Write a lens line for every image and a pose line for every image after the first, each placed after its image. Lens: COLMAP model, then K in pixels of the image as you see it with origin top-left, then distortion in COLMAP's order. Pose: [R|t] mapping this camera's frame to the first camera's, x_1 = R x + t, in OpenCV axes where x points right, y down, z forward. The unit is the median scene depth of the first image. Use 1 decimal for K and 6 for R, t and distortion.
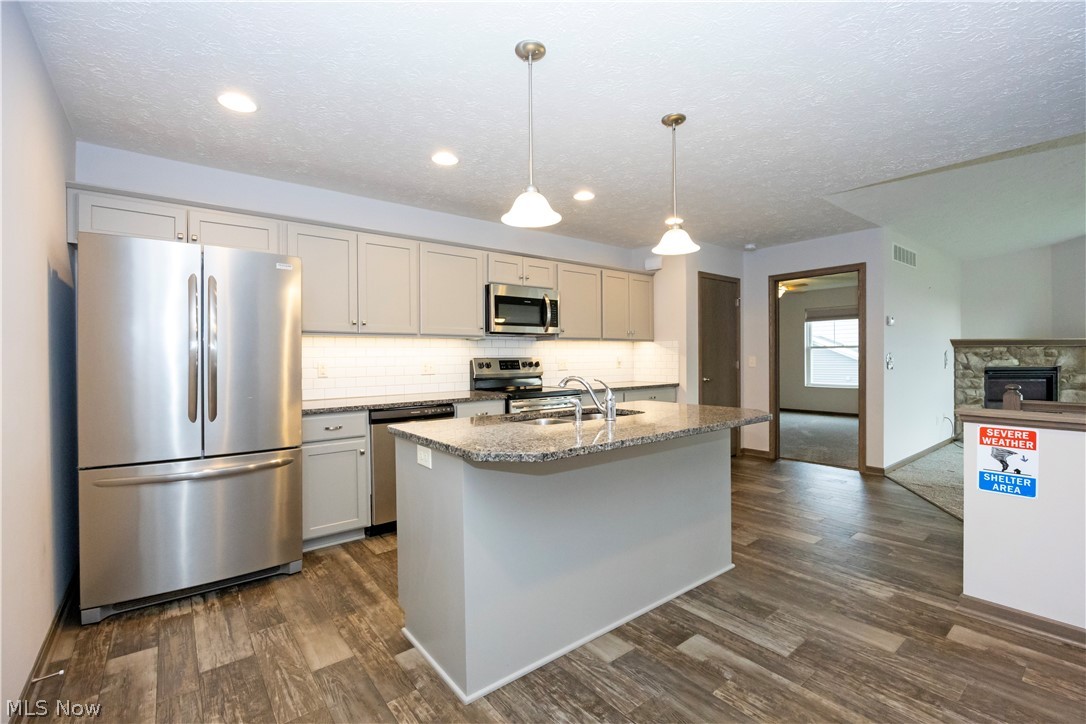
lens RADIAL K [[499.1, 0, 544.6], [0, 499.1, 354.4], [0, 0, 1]] dist [-0.001977, -0.000038]
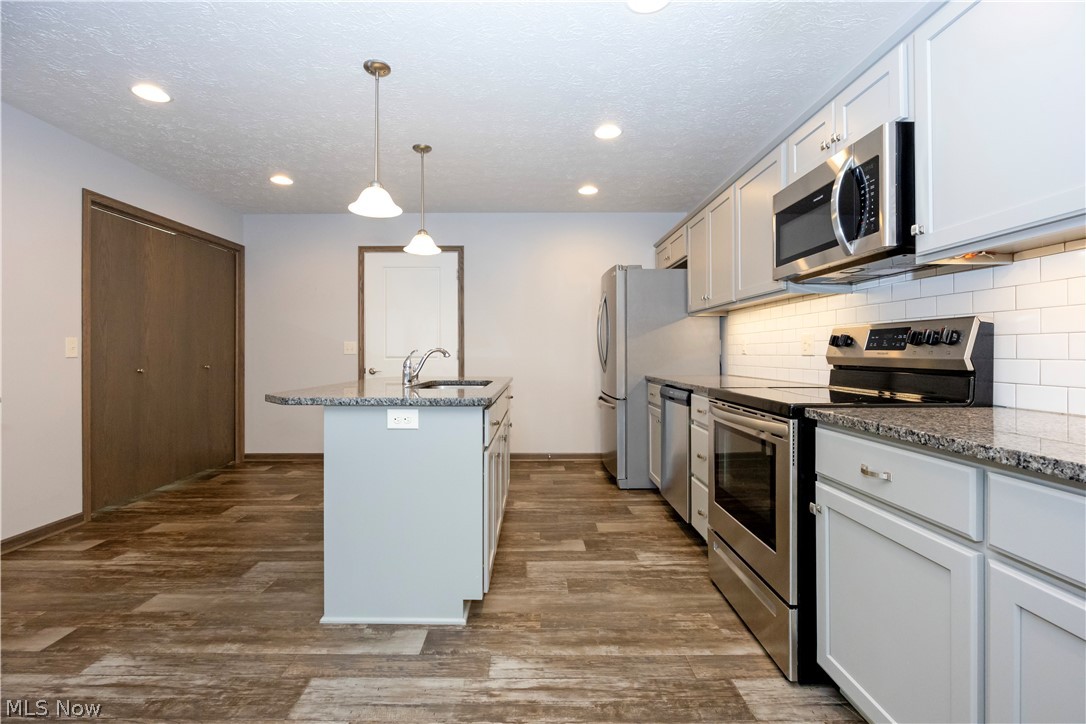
lens RADIAL K [[499.1, 0, 541.8], [0, 499.1, 356.0], [0, 0, 1]] dist [-0.001977, -0.000038]
pose [[-0.621528, 0.013452, -0.783276, 0.877442], [0.014417, 0.999880, 0.005732, 0.055330], [0.783259, -0.007730, -0.621648, 2.016905]]
